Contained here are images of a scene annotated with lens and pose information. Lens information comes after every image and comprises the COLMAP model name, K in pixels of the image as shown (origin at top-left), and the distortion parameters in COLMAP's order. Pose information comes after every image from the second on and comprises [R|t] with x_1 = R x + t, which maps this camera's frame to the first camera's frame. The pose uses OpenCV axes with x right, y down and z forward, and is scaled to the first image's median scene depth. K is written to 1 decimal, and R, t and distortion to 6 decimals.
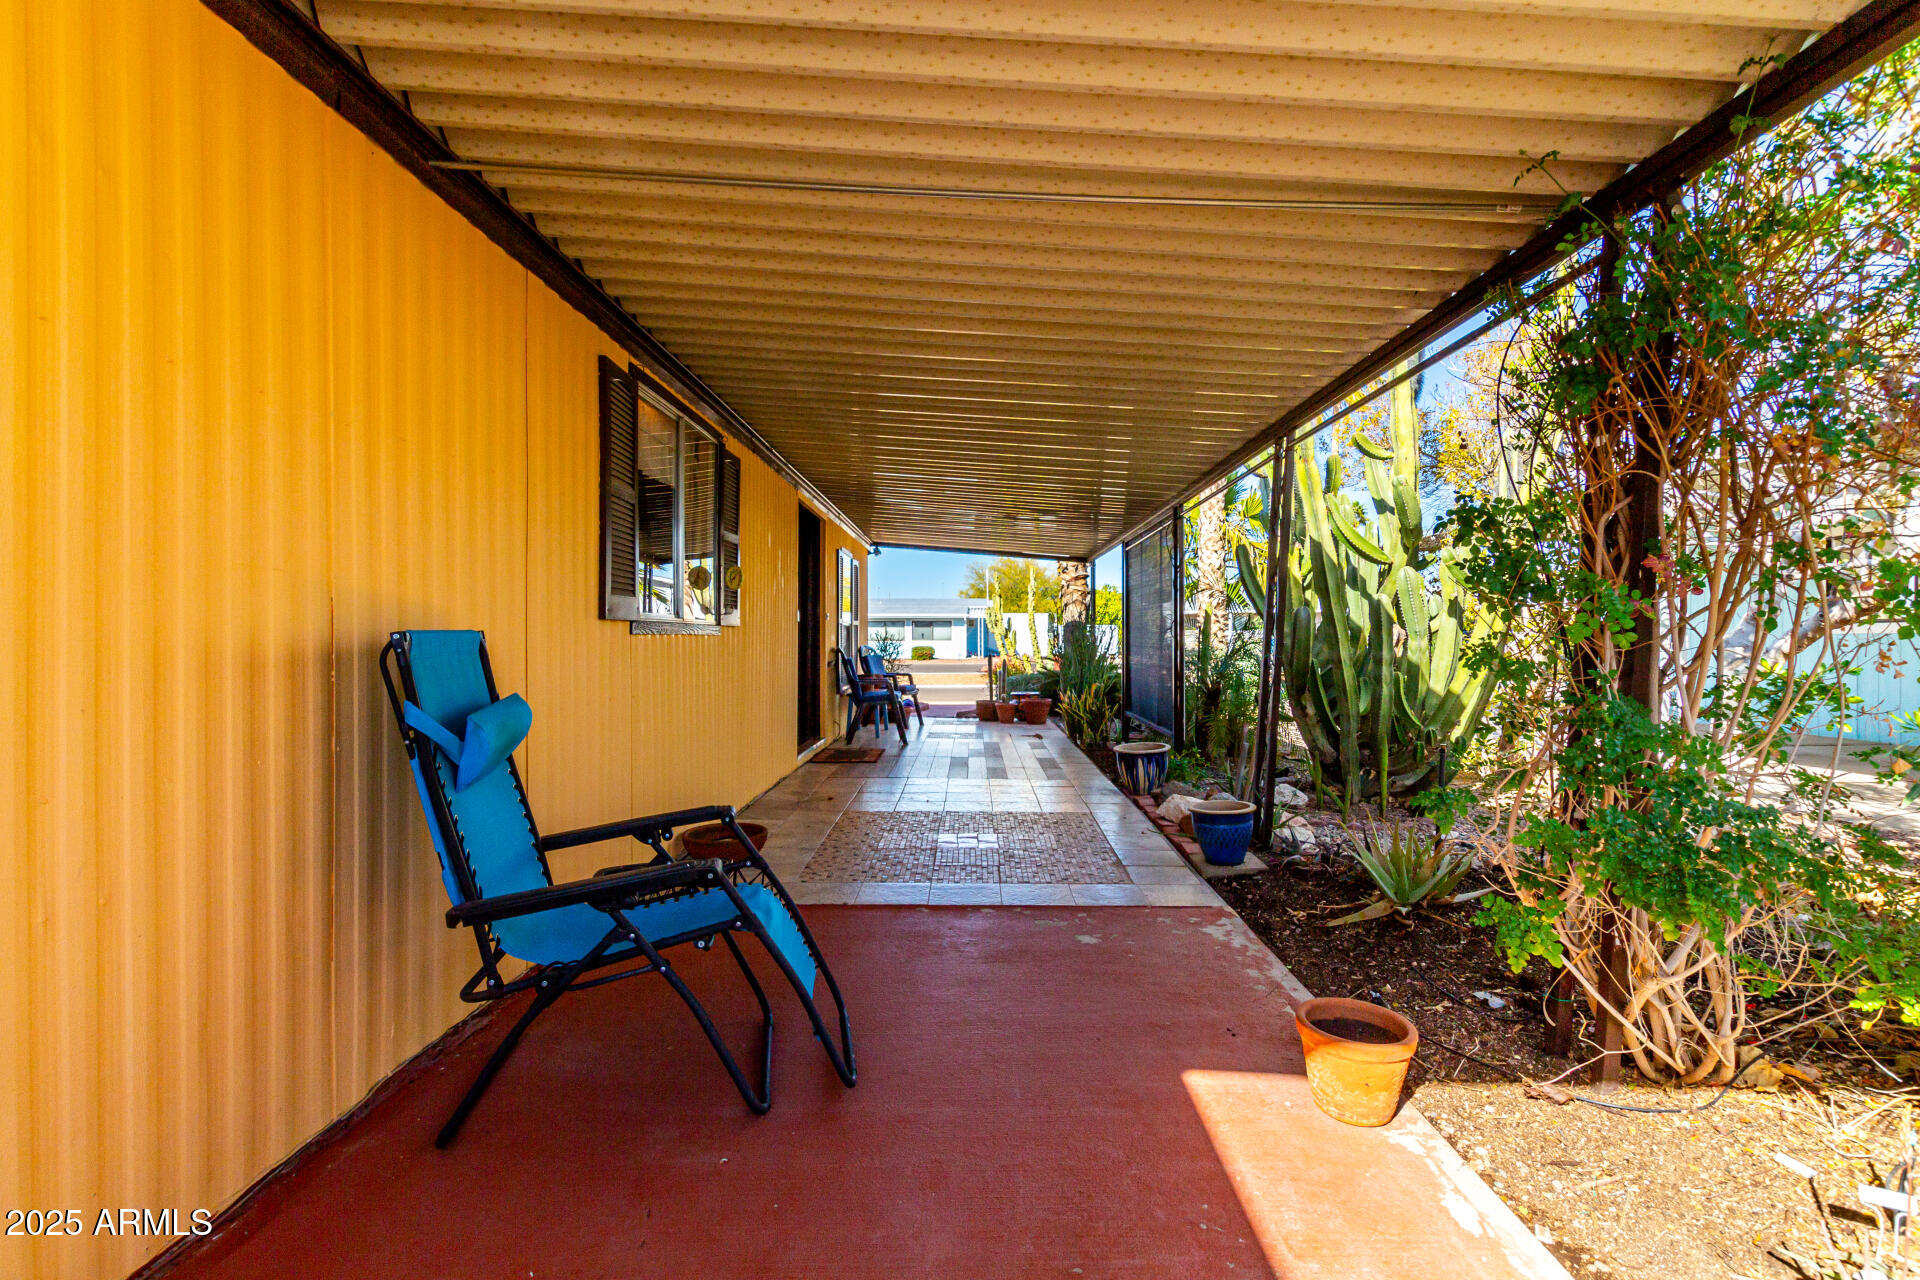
lens RADIAL K [[872.8, 0, 968.6], [0, 872.8, 637.1], [0, 0, 1]] dist [0.004555, -0.000362]
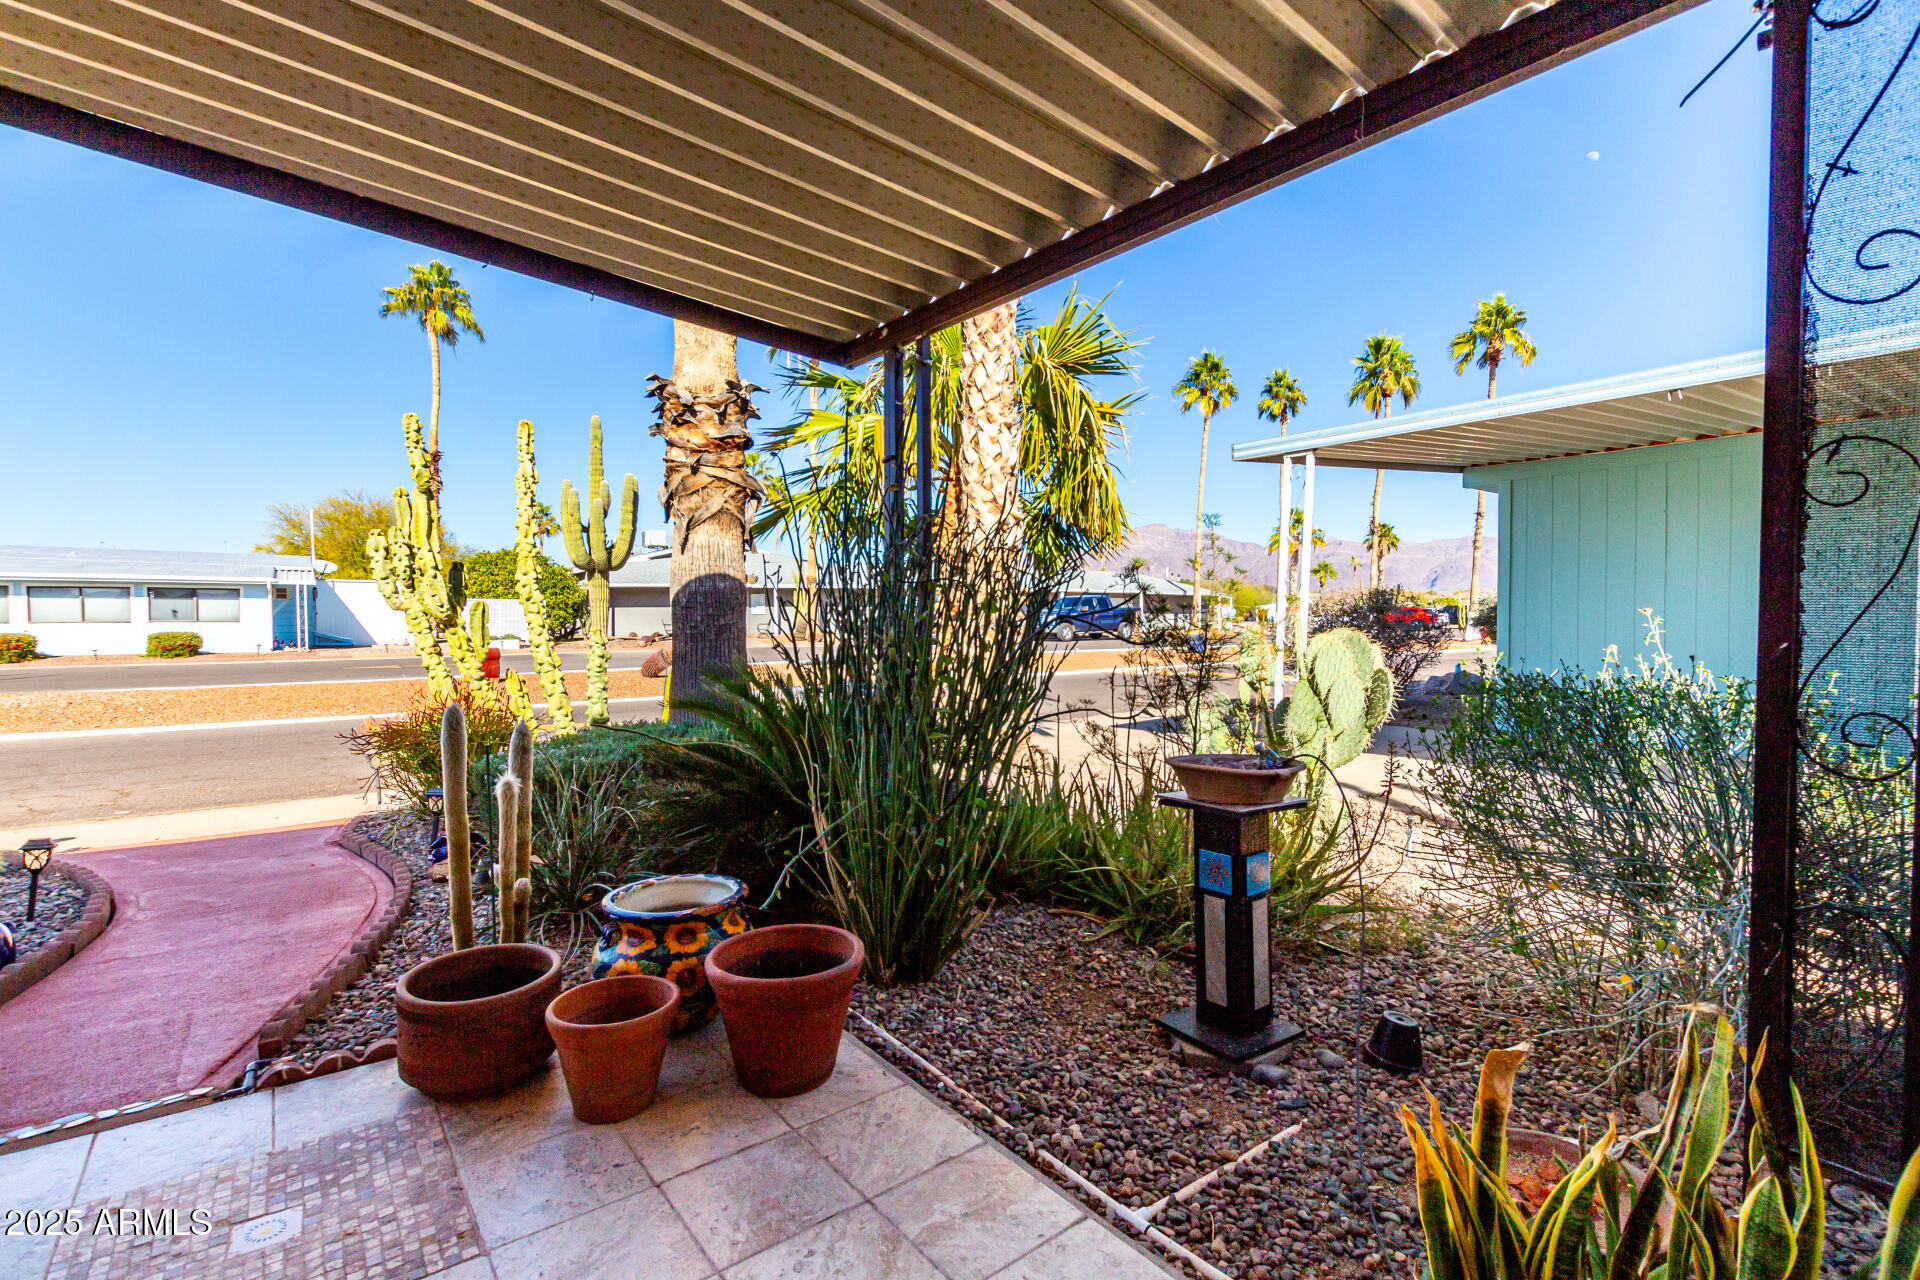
lens RADIAL K [[872.8, 0, 968.6], [0, 872.8, 637.1], [0, 0, 1]] dist [0.004555, -0.000362]
pose [[0.781076, -0.014490, 0.624268, -0.004224], [-0.000750, 0.999708, 0.024143, -0.000614], [-0.624436, -0.019326, 0.780837, 0.232073]]
